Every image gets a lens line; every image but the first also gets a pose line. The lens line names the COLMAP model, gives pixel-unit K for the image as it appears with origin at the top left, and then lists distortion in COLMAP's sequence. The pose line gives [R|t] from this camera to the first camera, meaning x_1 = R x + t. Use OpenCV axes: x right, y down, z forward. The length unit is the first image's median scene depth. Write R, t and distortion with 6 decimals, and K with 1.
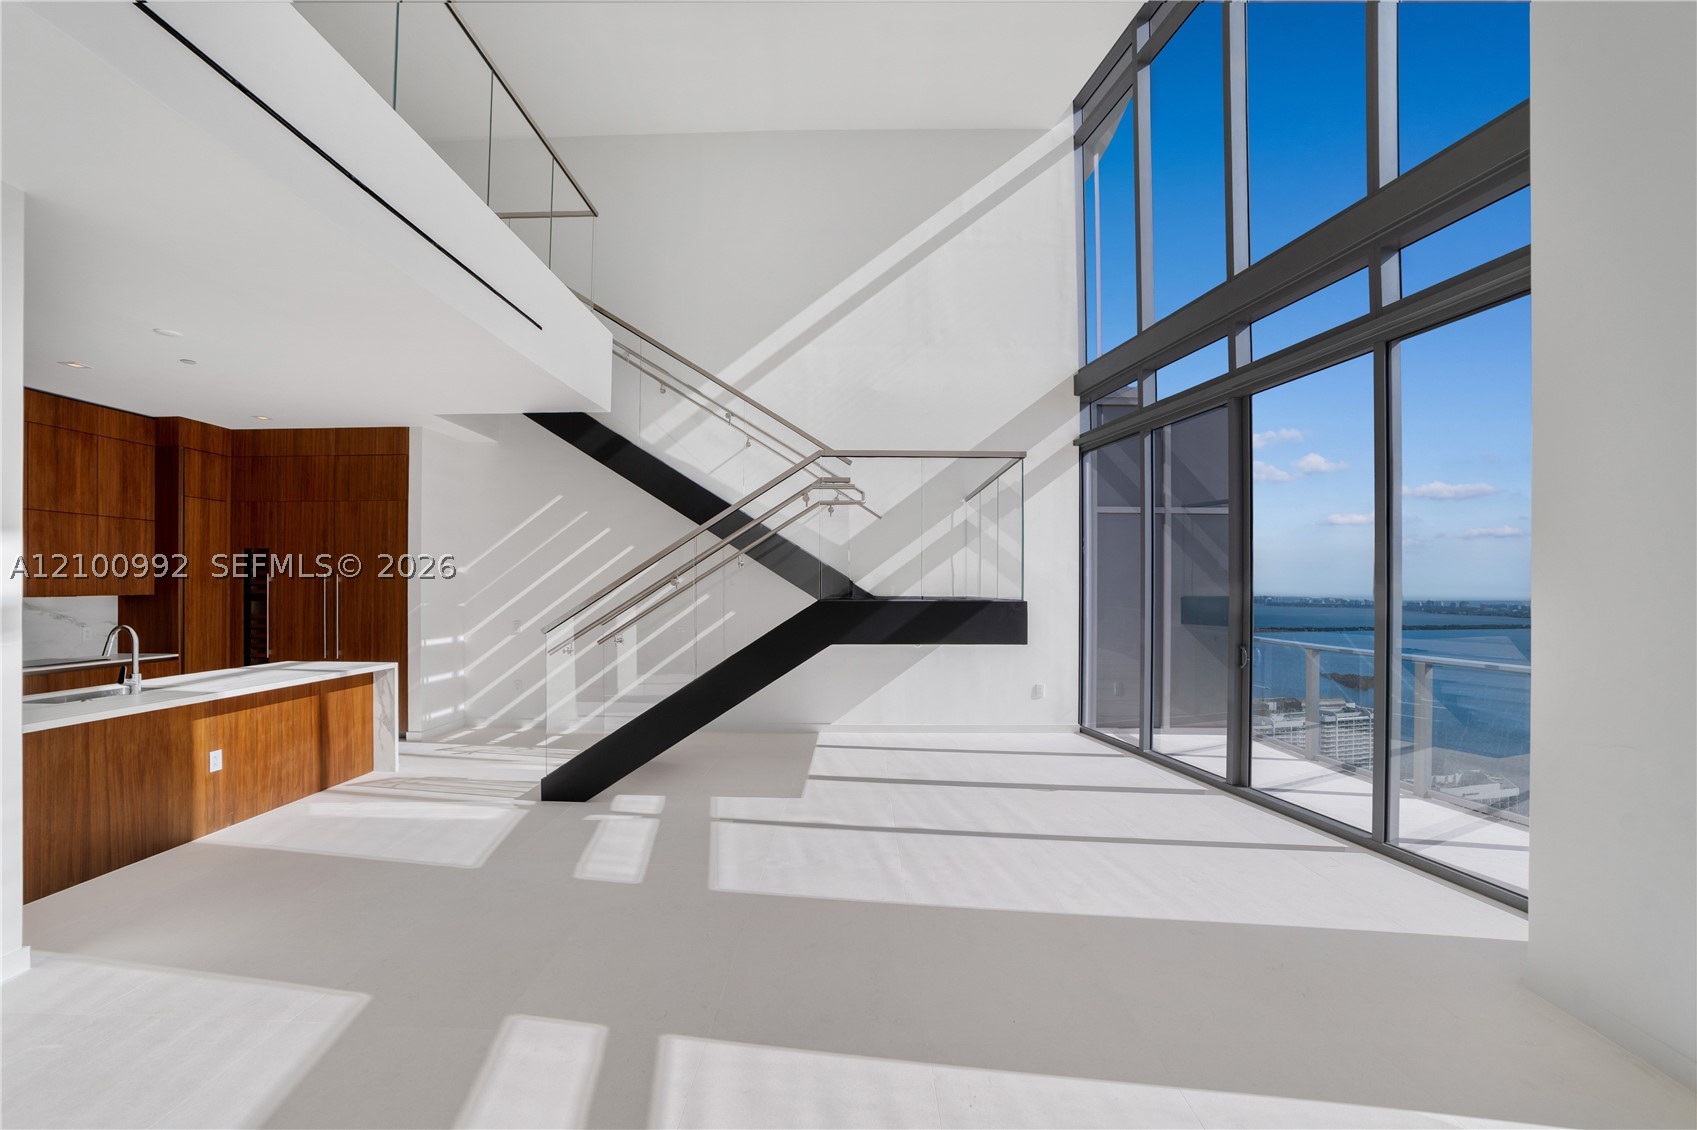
lens RADIAL K [[692.3, 0, 848.5], [0, 692.3, 565.0], [0, 0, 1]] dist [-0.000976, -0.000038]
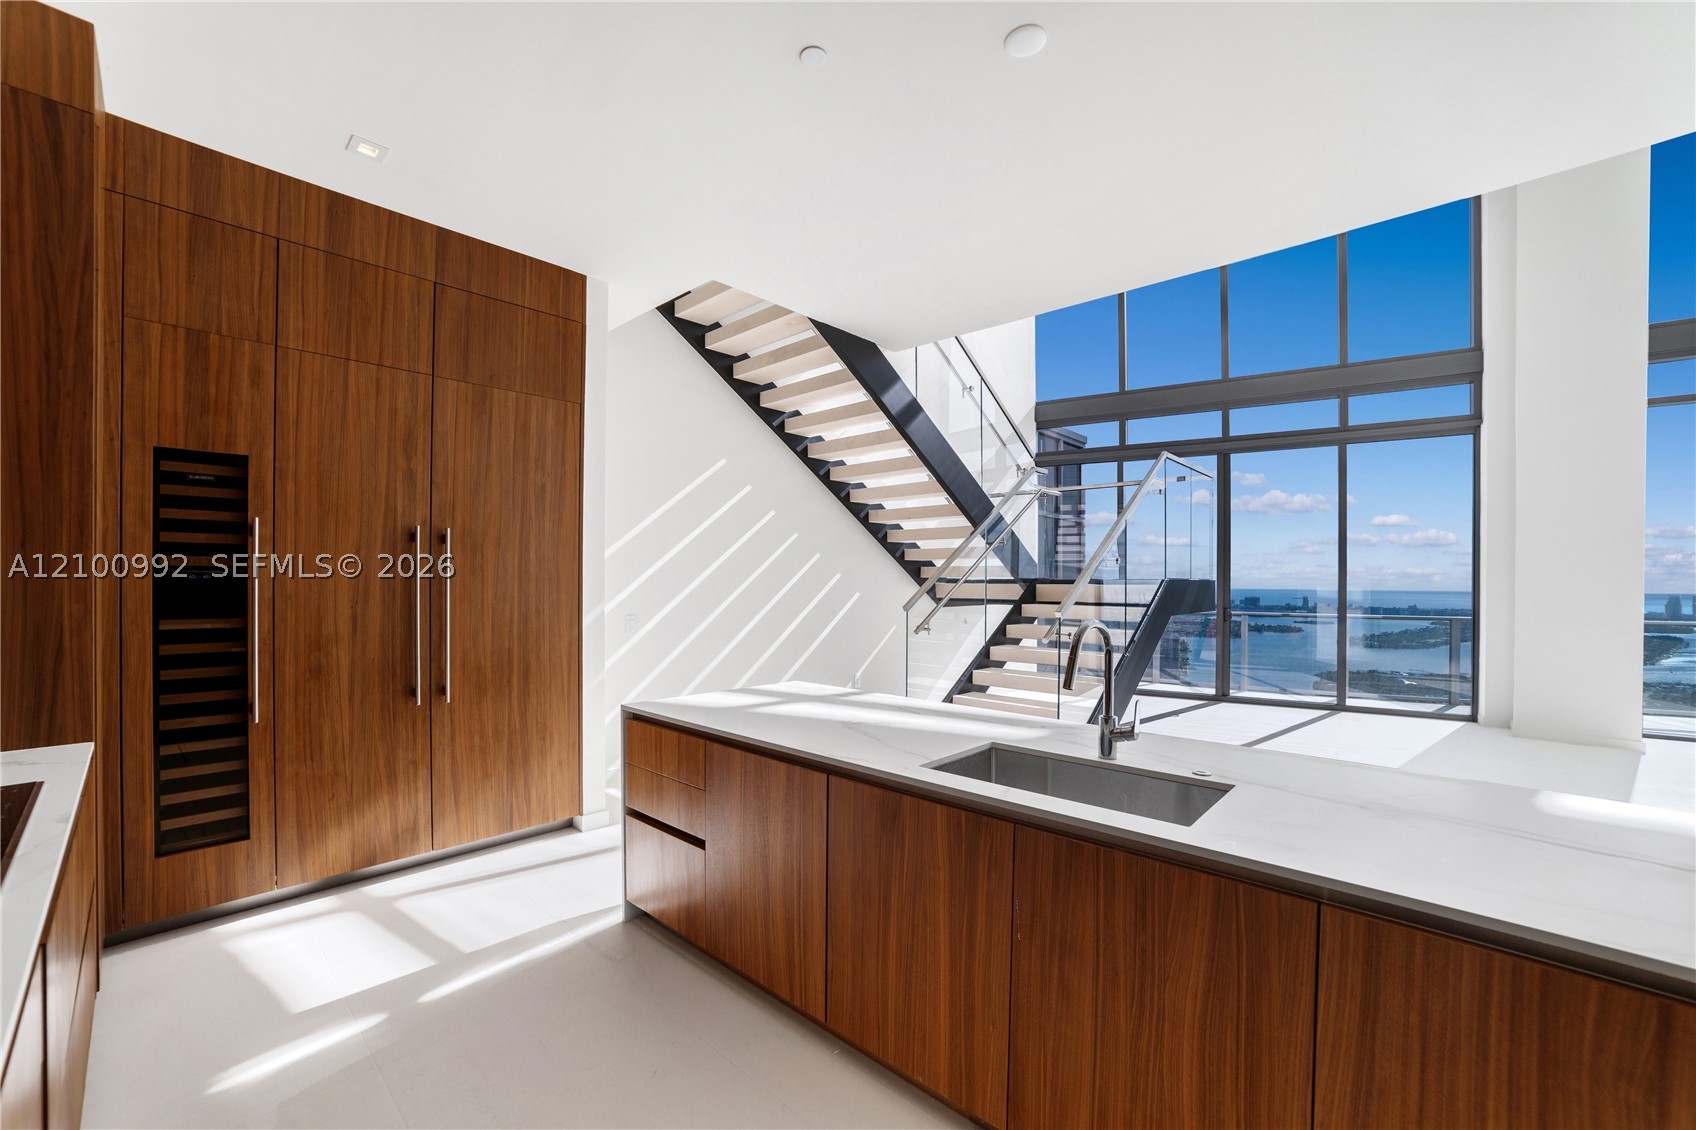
lens RADIAL K [[682.2, 0, 921.7], [0, 682.2, 582.6], [0, 0, 1]] dist [0.000006, 0.000000]
pose [[0.633714, -0.000926, 0.773567, -0.898019], [-0.019975, 0.999646, 0.017560, 0.035853], [-0.773310, -0.026580, 0.633471, 0.435948]]
